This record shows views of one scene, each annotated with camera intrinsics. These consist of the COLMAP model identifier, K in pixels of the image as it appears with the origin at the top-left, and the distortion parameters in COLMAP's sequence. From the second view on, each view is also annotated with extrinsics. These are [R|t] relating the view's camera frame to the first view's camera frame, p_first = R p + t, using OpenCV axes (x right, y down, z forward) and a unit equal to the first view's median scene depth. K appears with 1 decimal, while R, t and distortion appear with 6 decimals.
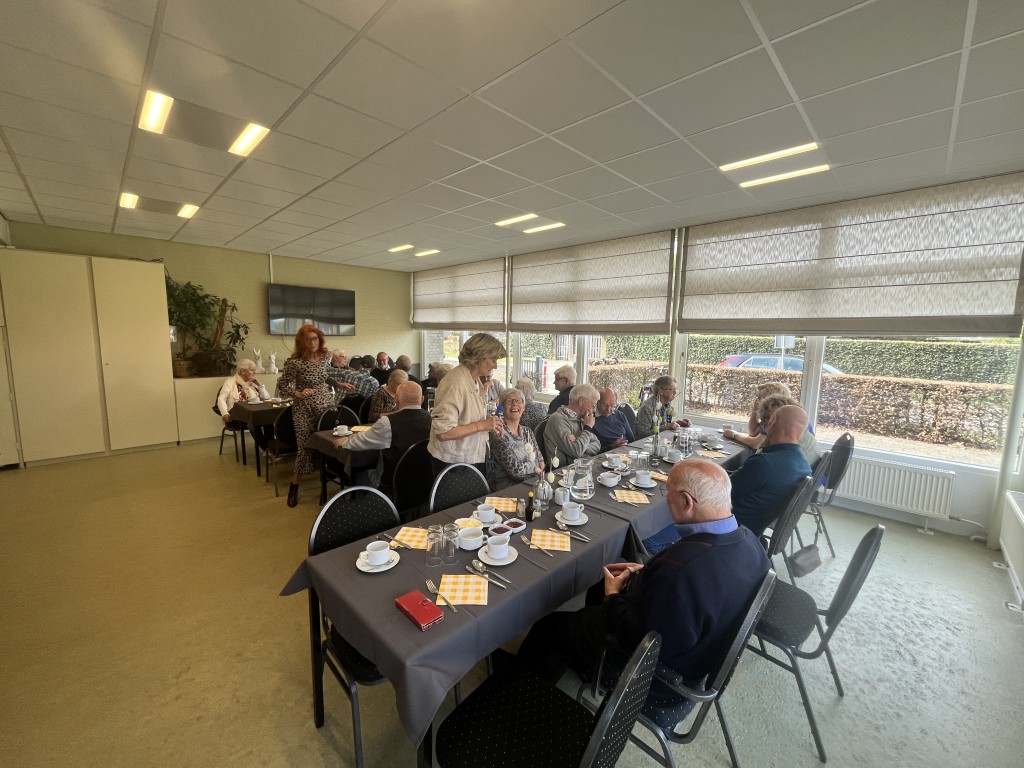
lens RADIAL K [[412.6, 0, 512.0], [0, 412.6, 384.0], [0, 0, 1]] dist [-0.000013, -0.000039]
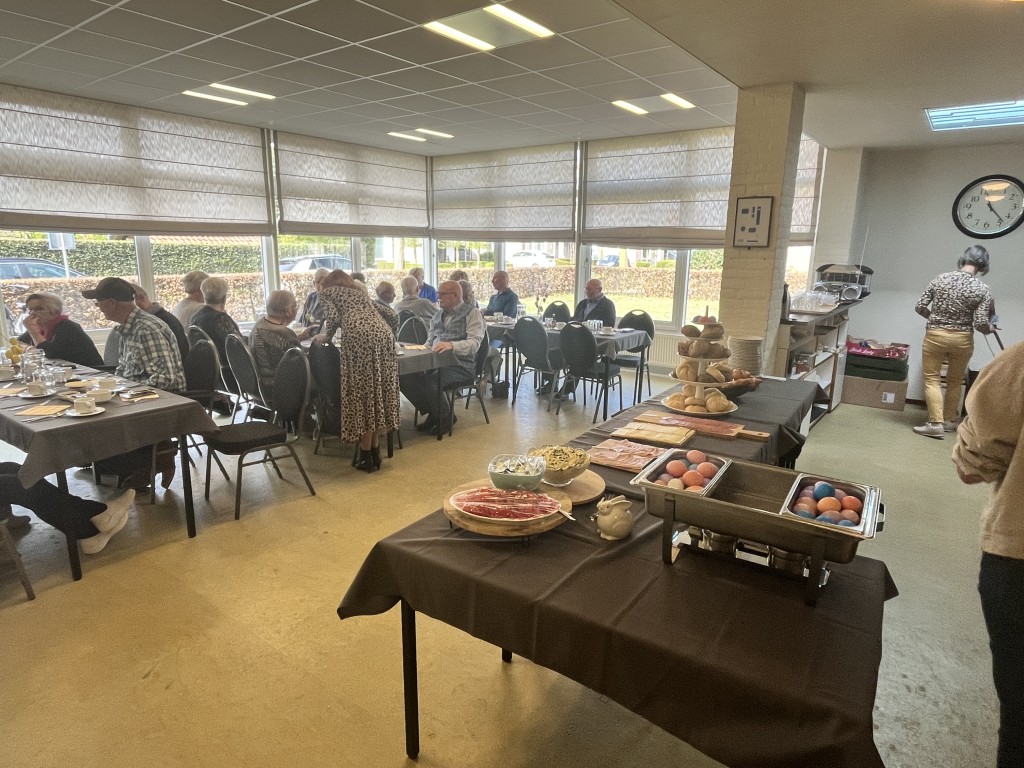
lens RADIAL K [[615.0, 0, 512.0], [0, 615.0, 384.0], [0, 0, 1]] dist [-0.000424, -0.003915]
pose [[-0.141522, -0.236836, 0.961187, -1.138228], [0.105262, 0.961854, 0.252499, -0.082091], [-0.984323, 0.136911, -0.111193, 0.588103]]
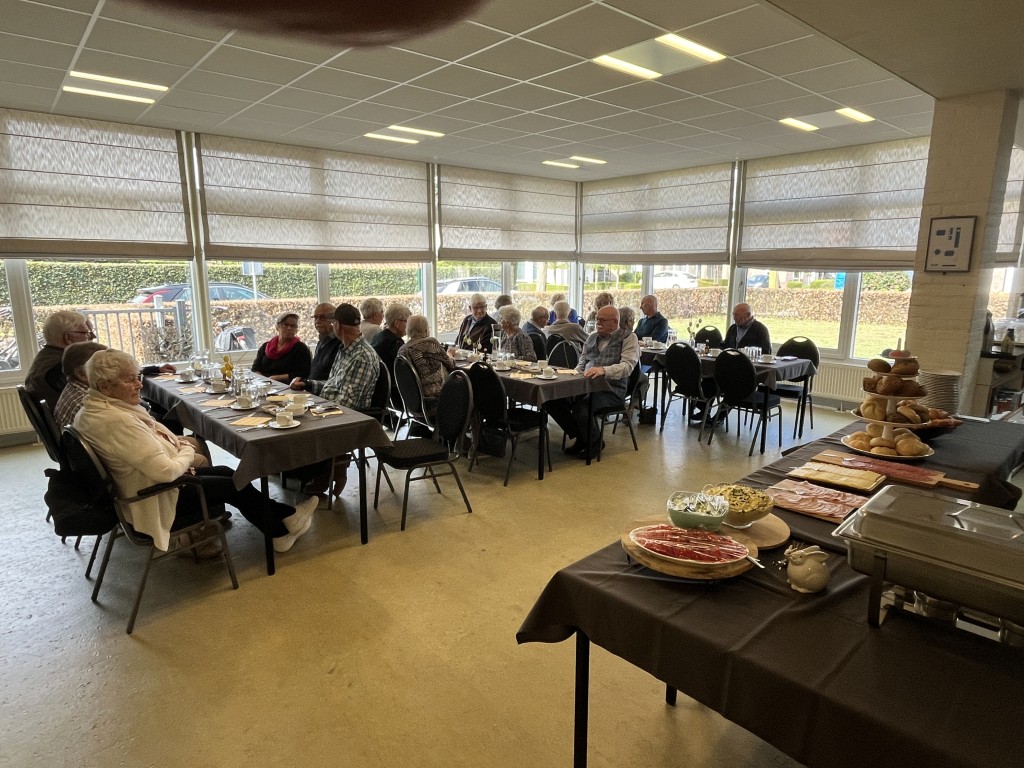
lens RADIAL K [[615.0, 0, 512.0], [0, 615.0, 384.0], [0, 0, 1]] dist [-0.000424, -0.003915]
pose [[0.075080, -0.206806, 0.975497, -1.139300], [0.120011, 0.973022, 0.197044, -0.093522], [-0.989929, 0.102276, 0.097873, 0.615472]]
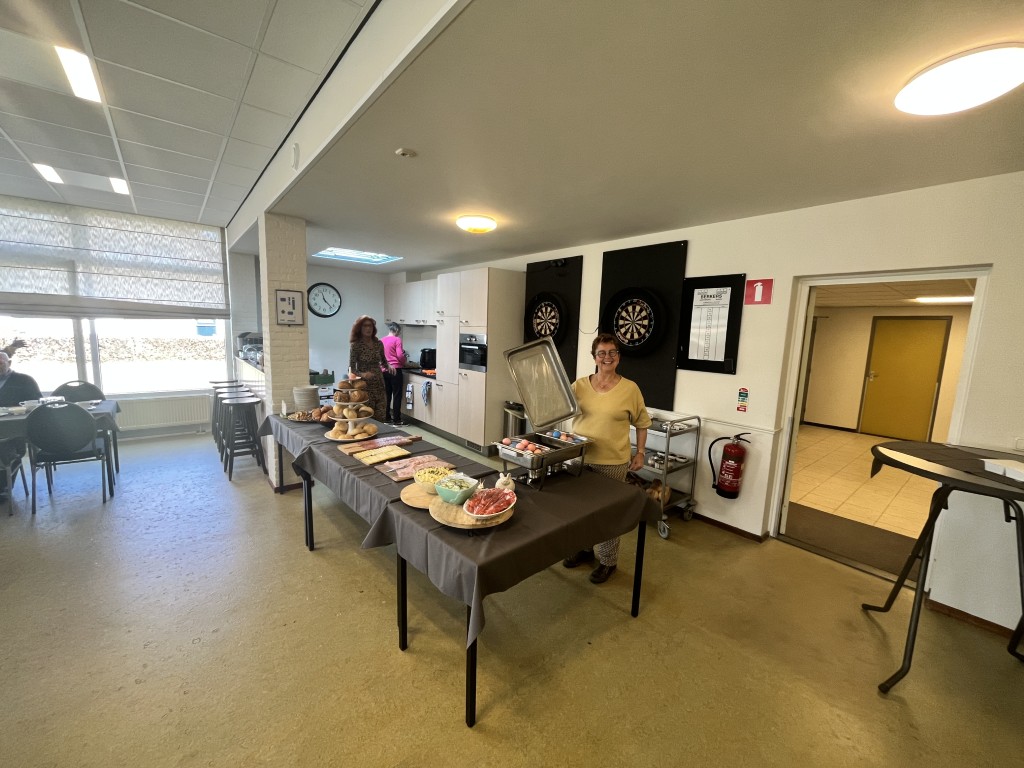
lens RADIAL K [[412.6, 0, 512.0], [0, 412.6, 384.0], [0, 0, 1]] dist [-0.000013, -0.000039]
pose [[-0.993574, -0.068582, 0.090036, -0.870128], [-0.043692, 0.966253, 0.253863, -0.123259], [-0.104408, 0.248298, -0.963041, 0.879030]]
